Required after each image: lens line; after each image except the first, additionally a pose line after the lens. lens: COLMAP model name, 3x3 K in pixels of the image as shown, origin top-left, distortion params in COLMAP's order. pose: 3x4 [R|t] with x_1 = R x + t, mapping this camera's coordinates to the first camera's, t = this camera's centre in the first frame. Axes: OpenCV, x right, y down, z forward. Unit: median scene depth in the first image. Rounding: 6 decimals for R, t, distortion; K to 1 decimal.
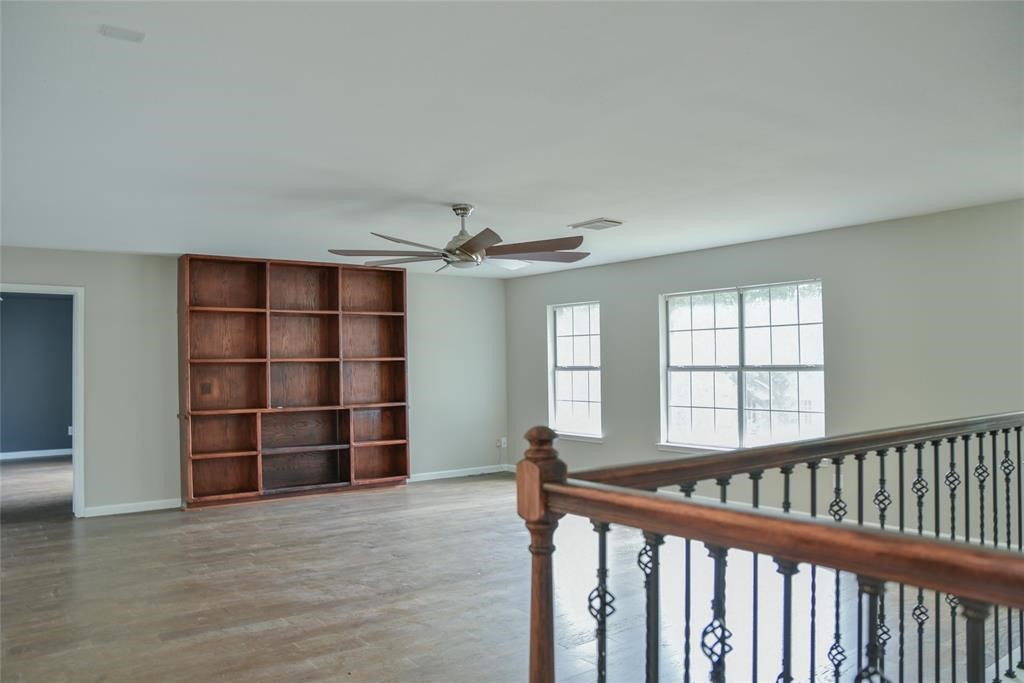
lens RADIAL K [[702.6, 0, 506.9], [0, 702.6, 338.8], [0, 0, 1]] dist [-0.120867, 0.075500]
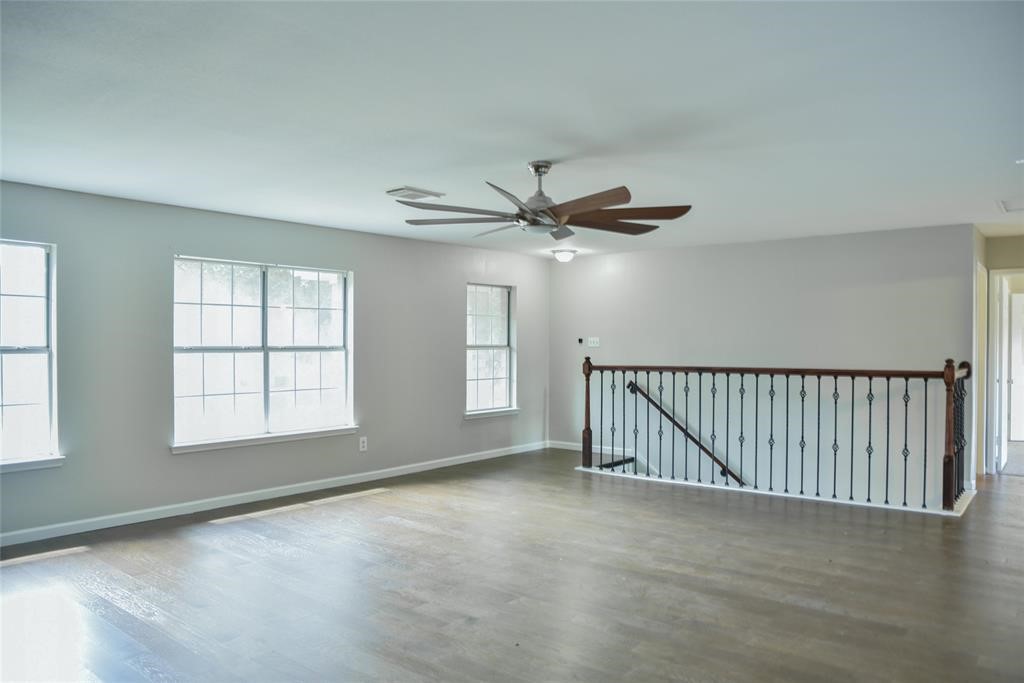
lens RADIAL K [[702.6, 0, 500.1], [0, 702.6, 347.7], [0, 0, 1]] dist [-0.120867, 0.075500]
pose [[-0.182520, 0.002032, 0.983200, -0.973822], [-0.032137, 0.999451, -0.008031, 0.056044], [-0.982677, -0.033063, -0.182354, 1.271993]]
